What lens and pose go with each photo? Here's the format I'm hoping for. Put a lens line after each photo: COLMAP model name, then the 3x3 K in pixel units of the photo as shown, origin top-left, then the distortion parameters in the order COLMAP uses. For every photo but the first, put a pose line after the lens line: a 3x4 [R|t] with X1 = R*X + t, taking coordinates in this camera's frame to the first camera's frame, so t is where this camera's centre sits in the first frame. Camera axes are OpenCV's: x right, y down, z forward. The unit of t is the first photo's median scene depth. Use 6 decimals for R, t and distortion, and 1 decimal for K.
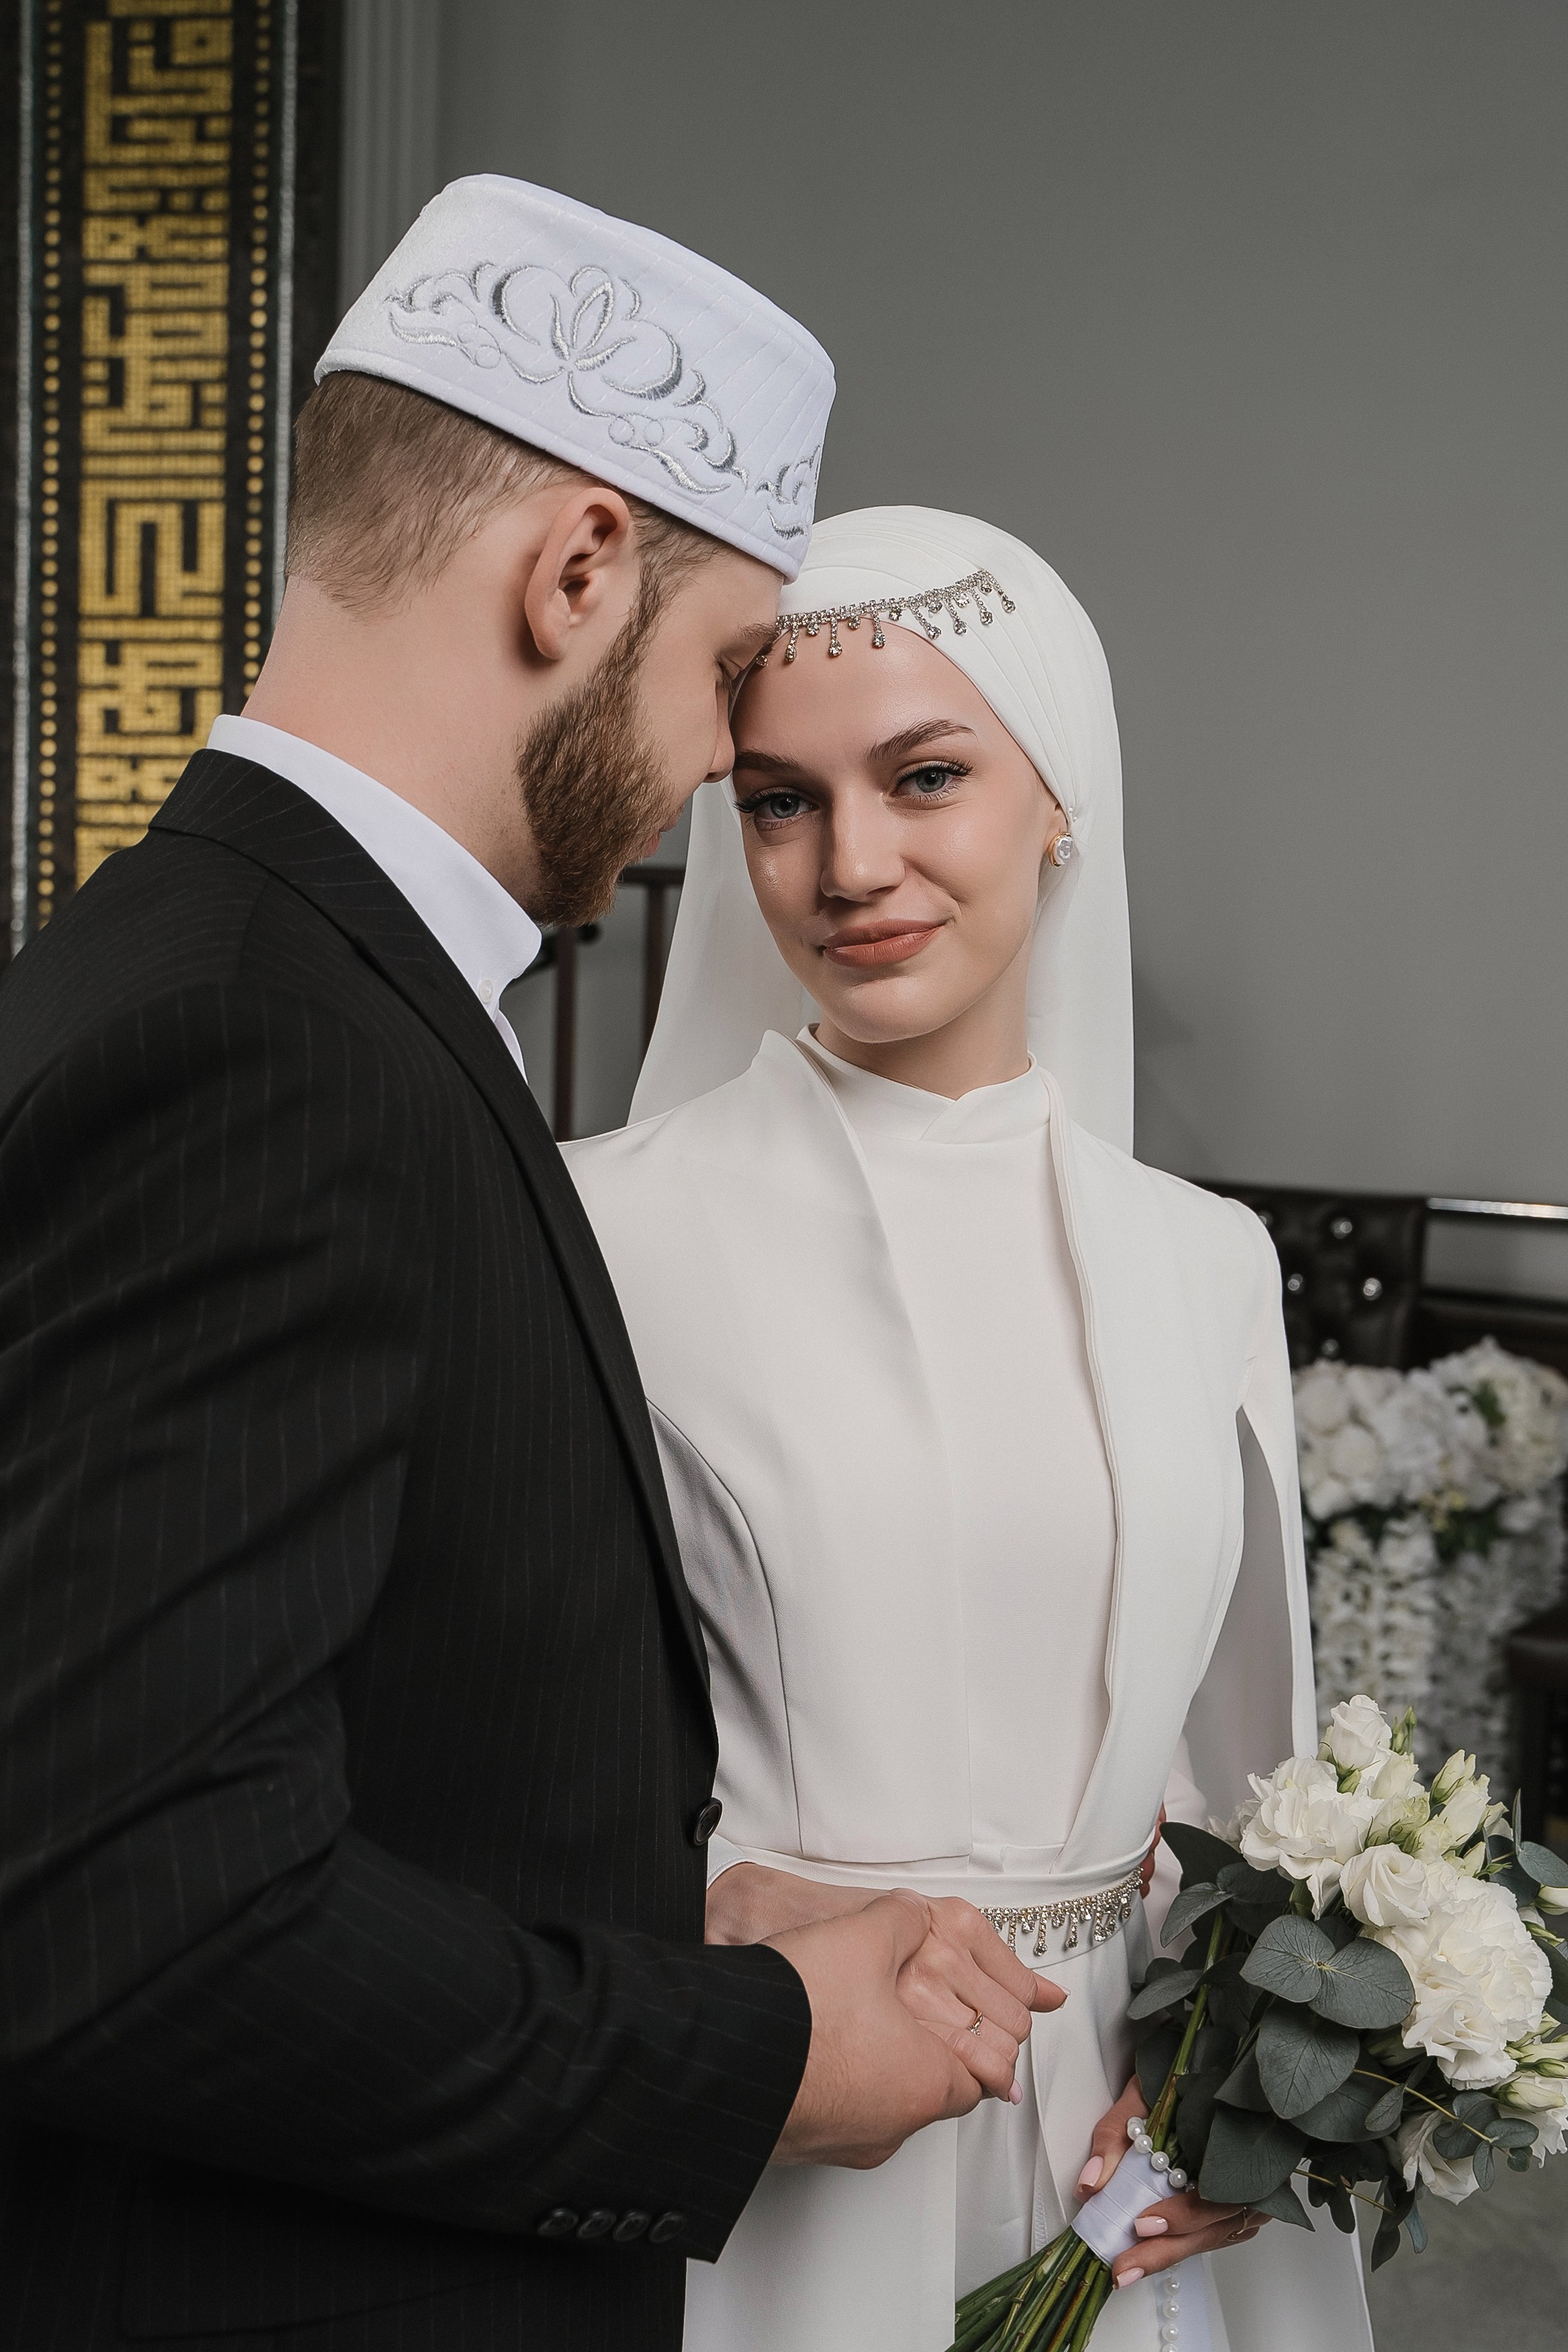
lens RADIAL K [[2440.4, 0, 775.7], [0, 2440.4, 1120.4], [0, 0, 1]] dist [0.045199, 0.000000]
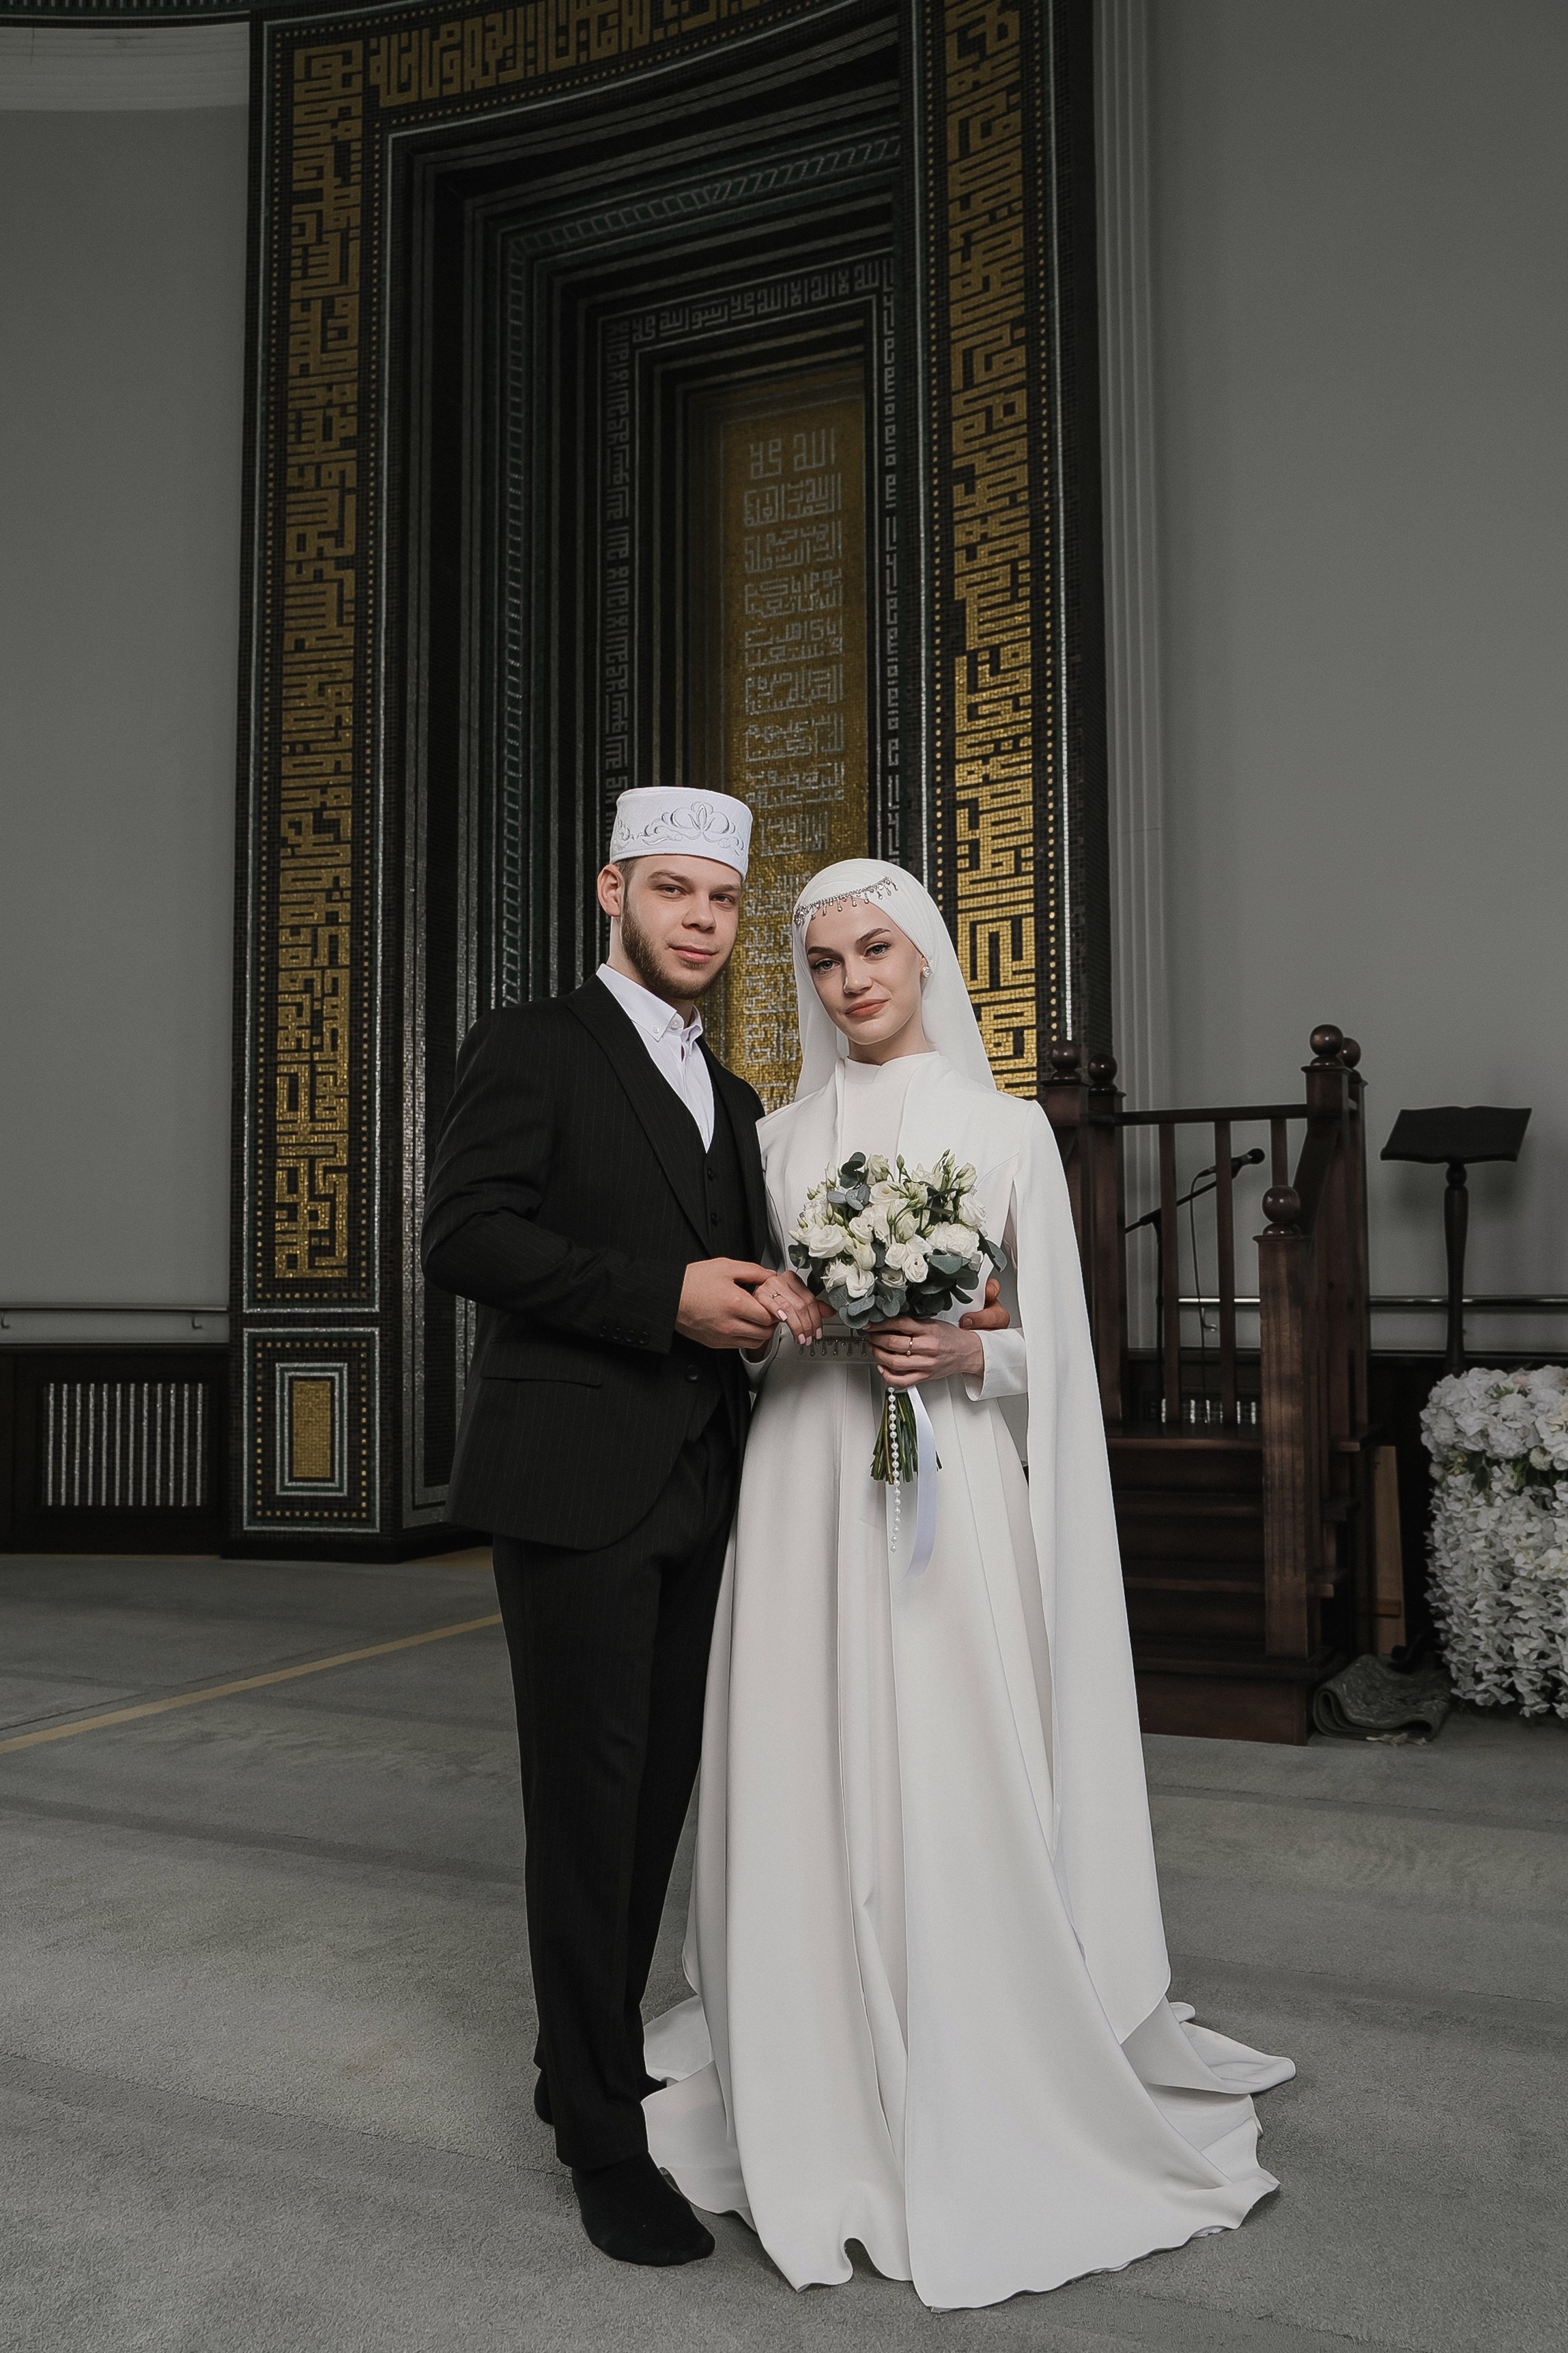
lens RADIAL K [[1981.8, 0, 769.6], [0, 1981.8, 1190.4], [0, 0, 1]] dist [-0.079572, 0.067407]
pose [[0.885979, -0.061342, -0.459650, 0.214909], [0.005979, 0.992641, -0.120948, 0.090016], [0.463686, 0.104410, 0.879826, -0.228451]]
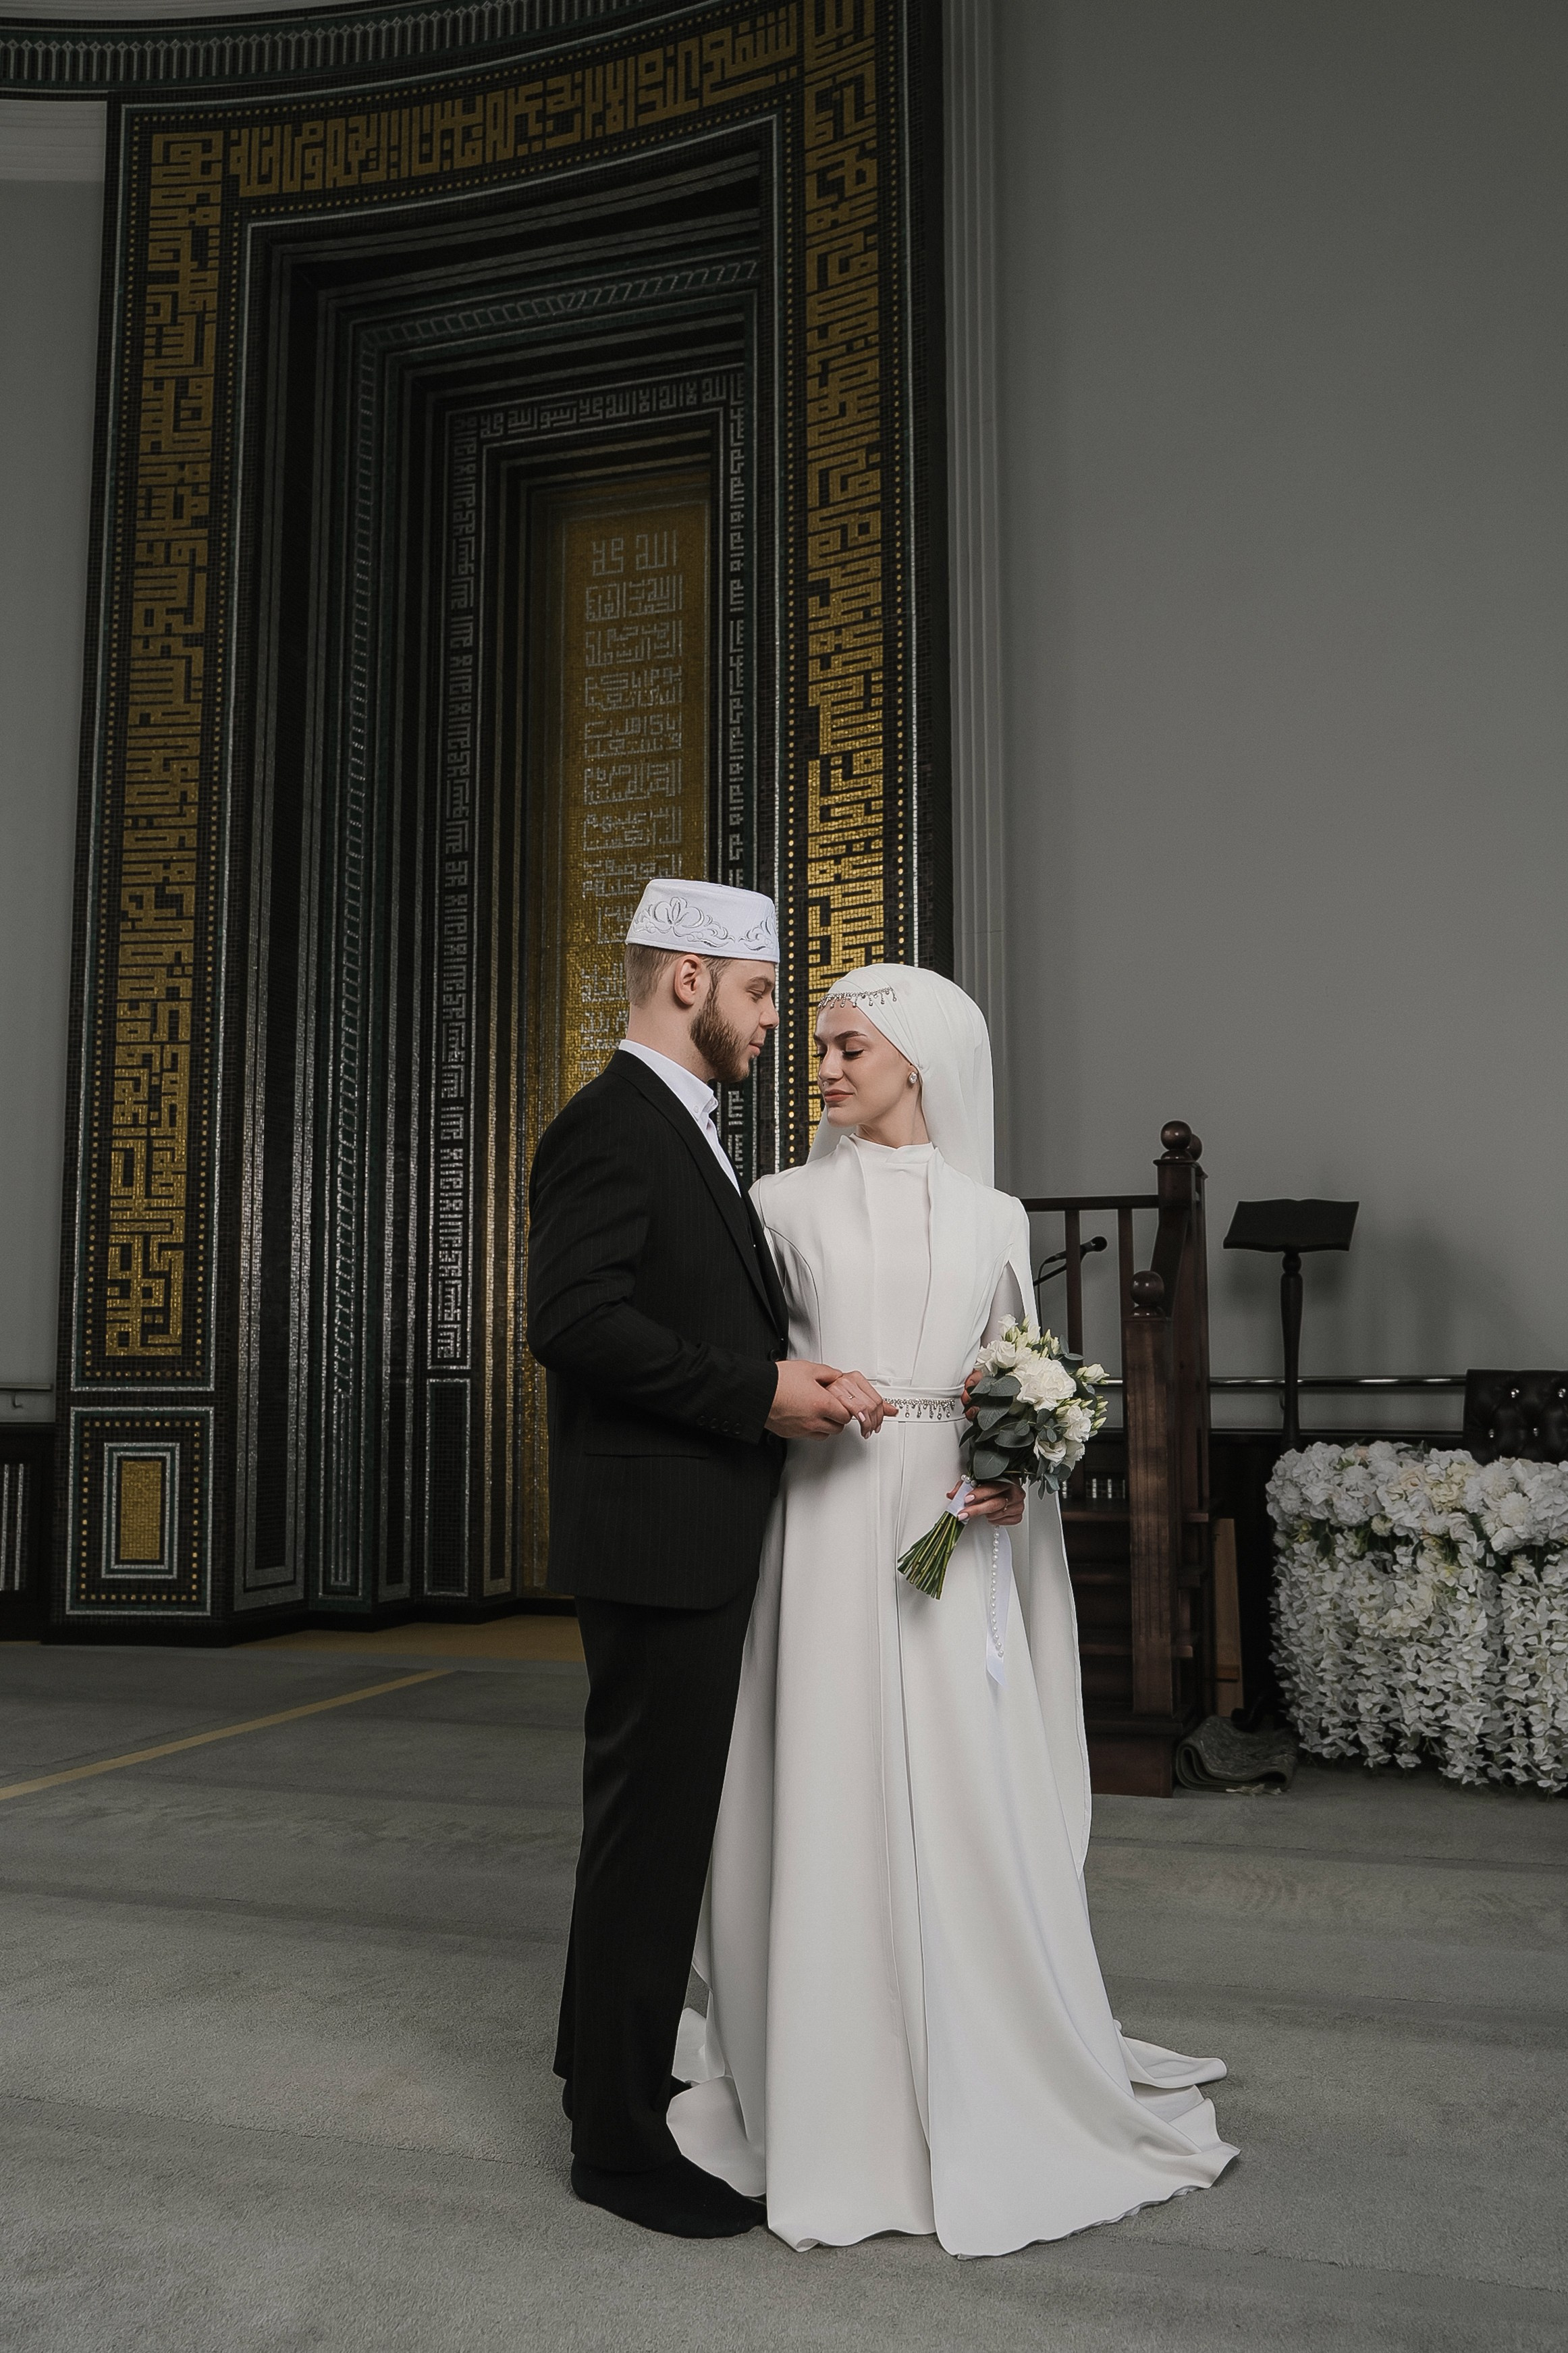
lens RADIAL K [[2031.2, 0, 768.4], [0, 2031.2, 1175.0], [0, 0, 1]] dist [-0.076222, 0.057613]
pose [[0.936013, -0.069356, -0.345064, 0.179826], [0.010296, 0.985369, -0.170124, 0.101070], [0.351815, 0.155686, 0.923032, -0.317724]]
